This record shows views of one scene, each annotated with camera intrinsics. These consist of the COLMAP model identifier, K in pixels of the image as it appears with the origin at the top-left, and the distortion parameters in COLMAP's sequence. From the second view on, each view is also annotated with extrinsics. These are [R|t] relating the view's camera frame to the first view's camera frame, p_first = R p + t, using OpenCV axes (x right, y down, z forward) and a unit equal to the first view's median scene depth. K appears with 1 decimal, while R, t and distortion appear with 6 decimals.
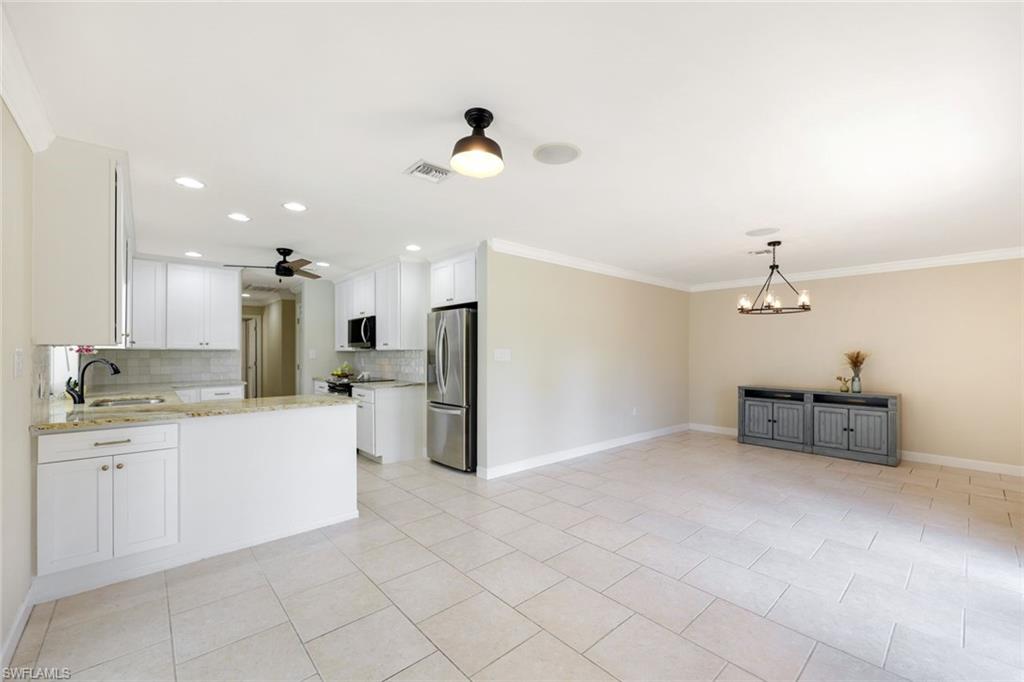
lens RADIAL K [[414.1, 0, 510.4], [0, 414.1, 350.9], [0, 0, 1]] dist [-0.000260, 0.001198]
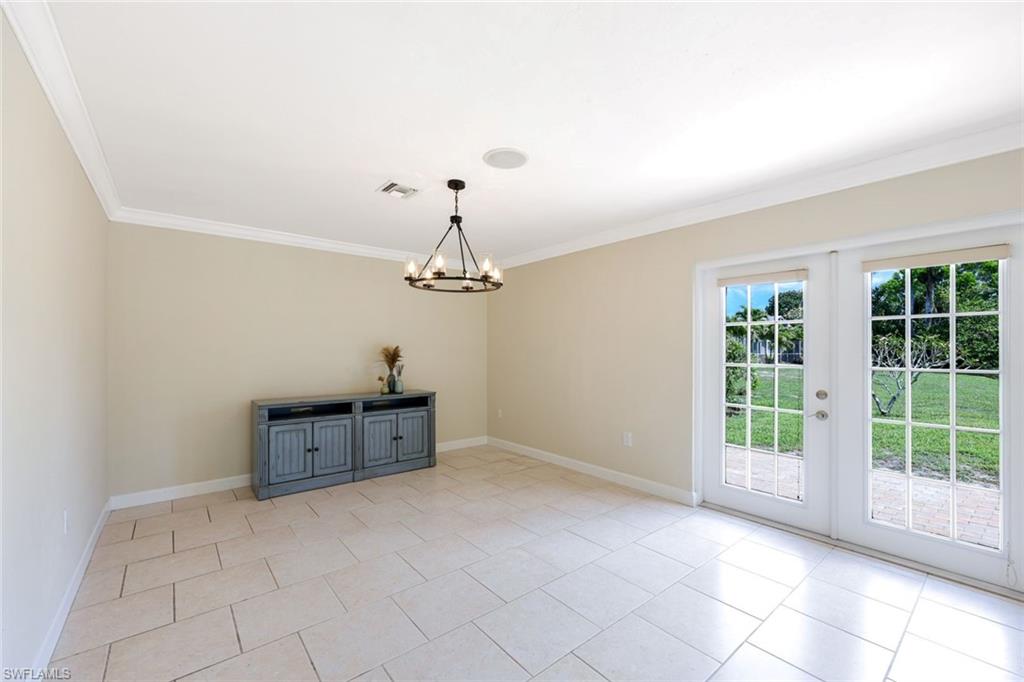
lens RADIAL K [[414.1, 0, 510.0], [0, 414.1, 348.3], [0, 0, 1]] dist [-0.000260, 0.001198]
pose [[0.047146, -0.000931, 0.998888, -0.023937], [-0.001797, 0.999998, 0.001017, 0.004162], [-0.998886, -0.001843, 0.047145, 0.700952]]
